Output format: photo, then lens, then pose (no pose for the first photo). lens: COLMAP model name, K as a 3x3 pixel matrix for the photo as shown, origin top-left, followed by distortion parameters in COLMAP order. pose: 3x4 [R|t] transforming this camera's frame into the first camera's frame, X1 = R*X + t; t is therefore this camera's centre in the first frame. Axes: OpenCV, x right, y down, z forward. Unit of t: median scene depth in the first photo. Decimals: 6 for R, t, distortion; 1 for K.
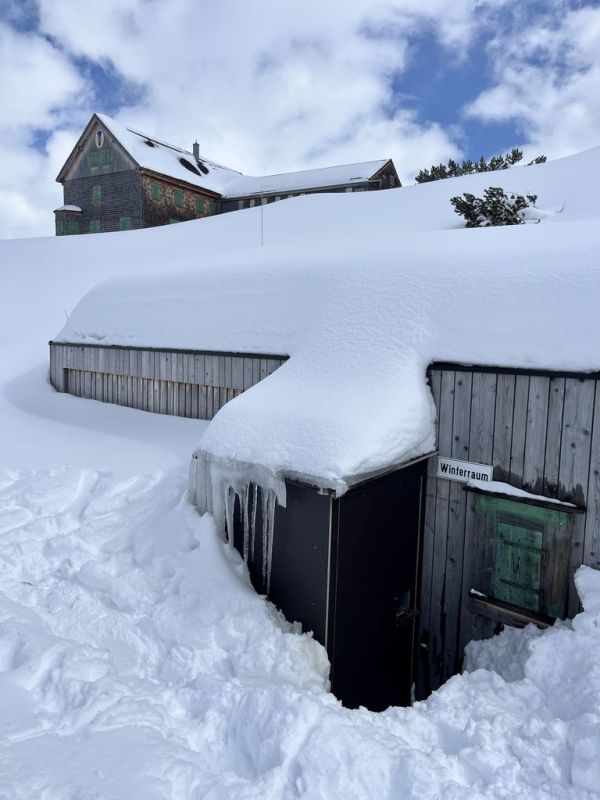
lens RADIAL K [[601.7, 0, 300.3], [0, 601.7, 396.5], [0, 0, 1]] dist [0.042325, -0.041464]
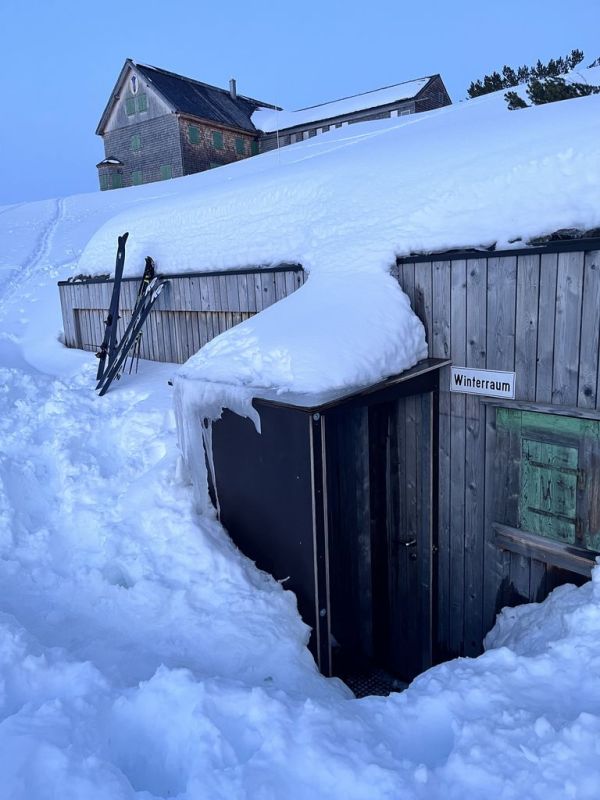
lens RADIAL K [[601.7, 0, 295.6], [0, 601.7, 397.1], [0, 0, 1]] dist [0.042325, -0.041464]
pose [[0.992868, -0.051499, -0.107518, 0.105487], [0.061273, 0.994085, 0.089675, 0.054572], [0.102264, -0.095623, 0.990151, 0.153800]]
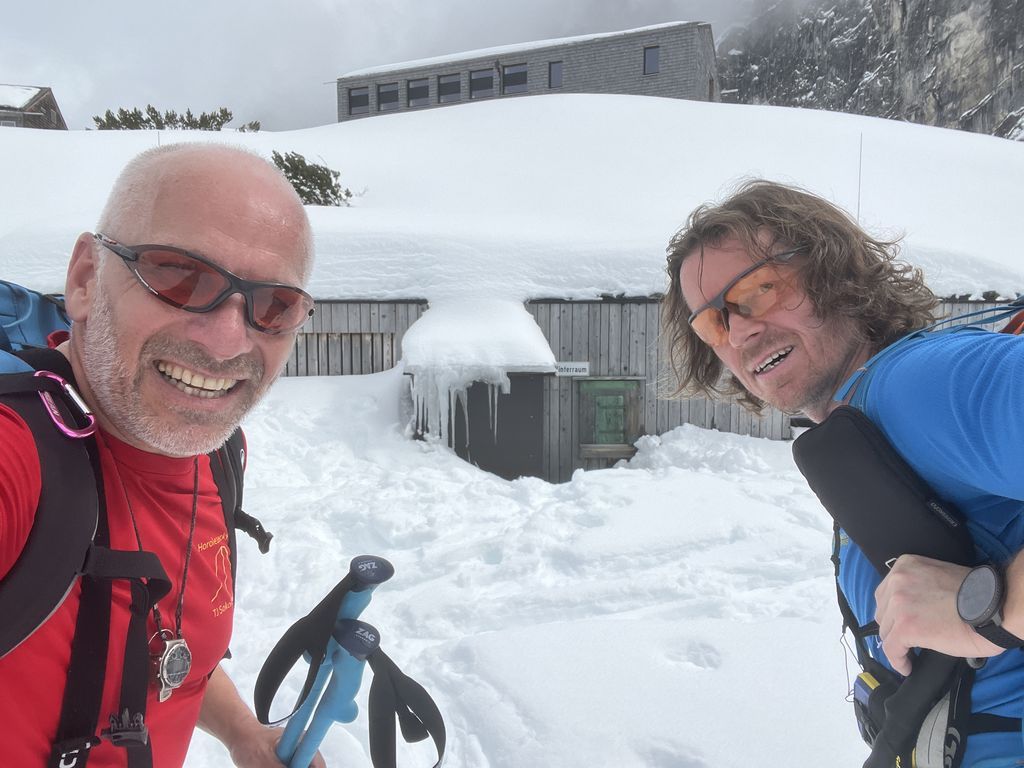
lens RADIAL K [[735.2, 0, 514.2], [0, 735.2, 386.2], [0, 0, 1]] dist [0.046989, -0.036164]
pose [[0.738898, -0.065819, 0.670595, -1.078122], [0.084565, 0.996407, 0.004619, 0.145598], [-0.668489, 0.053296, 0.741810, -0.289836]]
